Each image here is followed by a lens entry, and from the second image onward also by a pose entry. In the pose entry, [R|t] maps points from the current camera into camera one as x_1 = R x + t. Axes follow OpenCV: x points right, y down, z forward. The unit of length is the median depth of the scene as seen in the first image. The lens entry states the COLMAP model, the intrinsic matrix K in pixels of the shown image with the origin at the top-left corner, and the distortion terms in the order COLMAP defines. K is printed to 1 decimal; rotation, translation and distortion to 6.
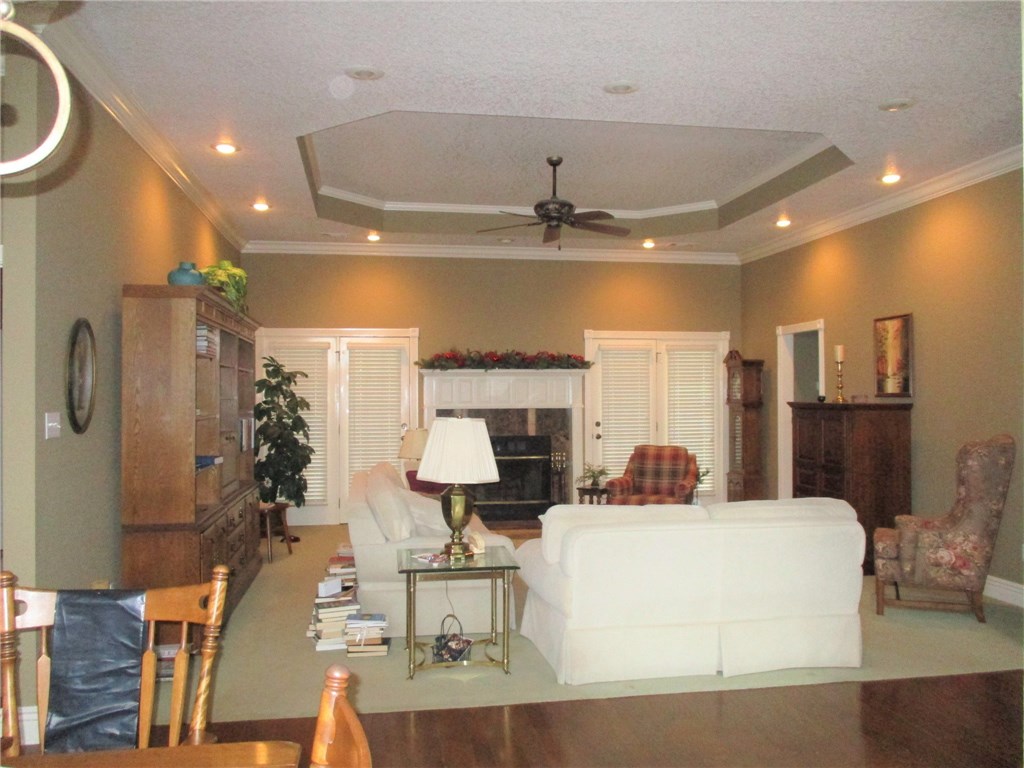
lens RADIAL K [[846.5, 0, 507.5], [0, 846.5, 379.0], [0, 0, 1]] dist [-0.026552, 0.016218]
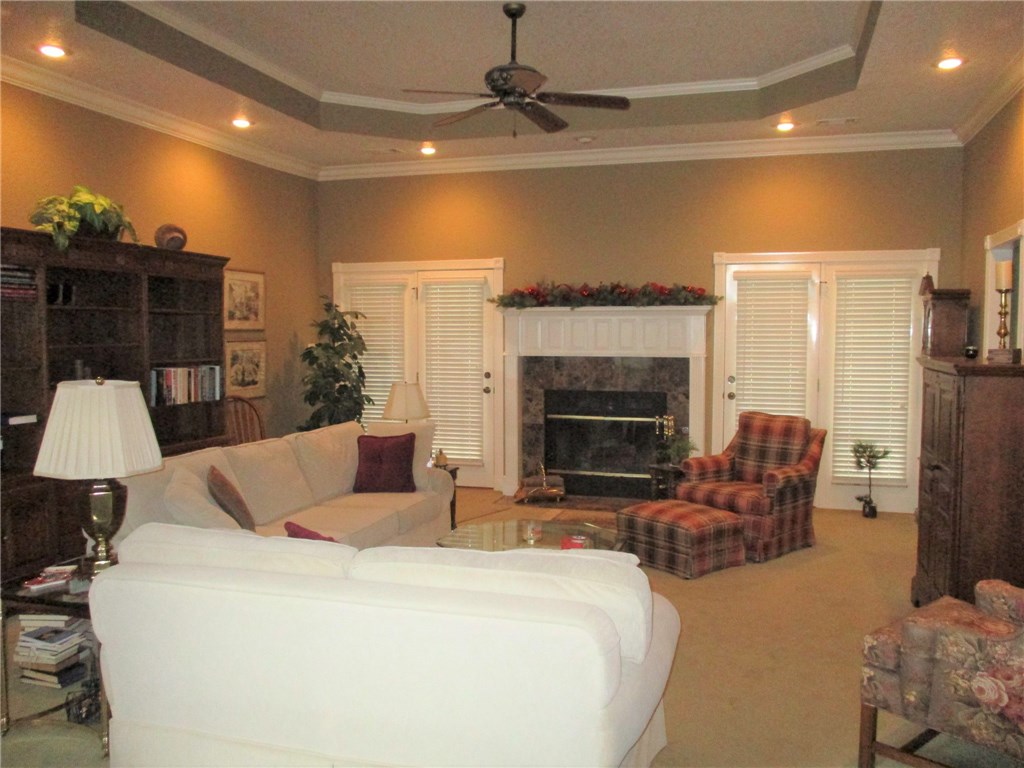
lens RADIAL K [[846.5, 0, 513.9], [0, 846.5, 373.3], [0, 0, 1]] dist [-0.026552, 0.016218]
pose [[0.898854, 0.026124, -0.437469, 0.371380], [0.003161, 0.997809, 0.066080, -0.002692], [0.438236, -0.060779, 0.896802, 0.353035]]
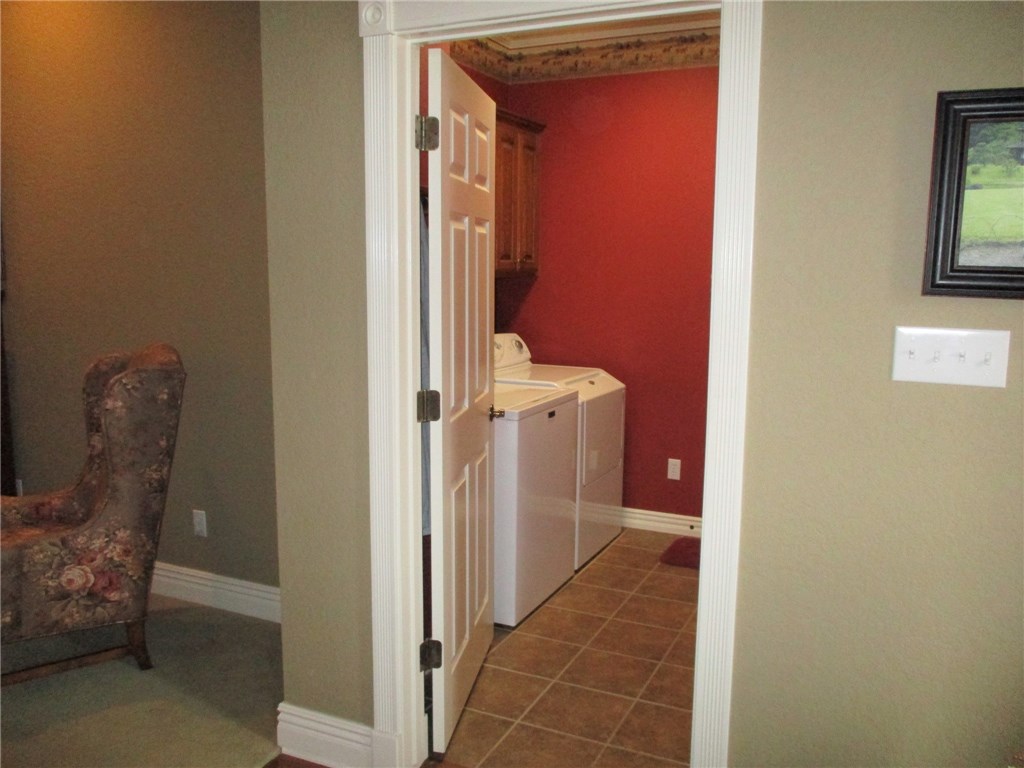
lens RADIAL K [[846.5, 0, 507.2], [0, 846.5, 383.5], [0, 0, 1]] dist [-0.026552, 0.016218]
pose [[0.571376, -0.118009, 0.812160, 0.195314], [-0.016079, 0.987808, 0.154843, -0.001401], [-0.820531, -0.101532, 0.562512, 0.368753]]
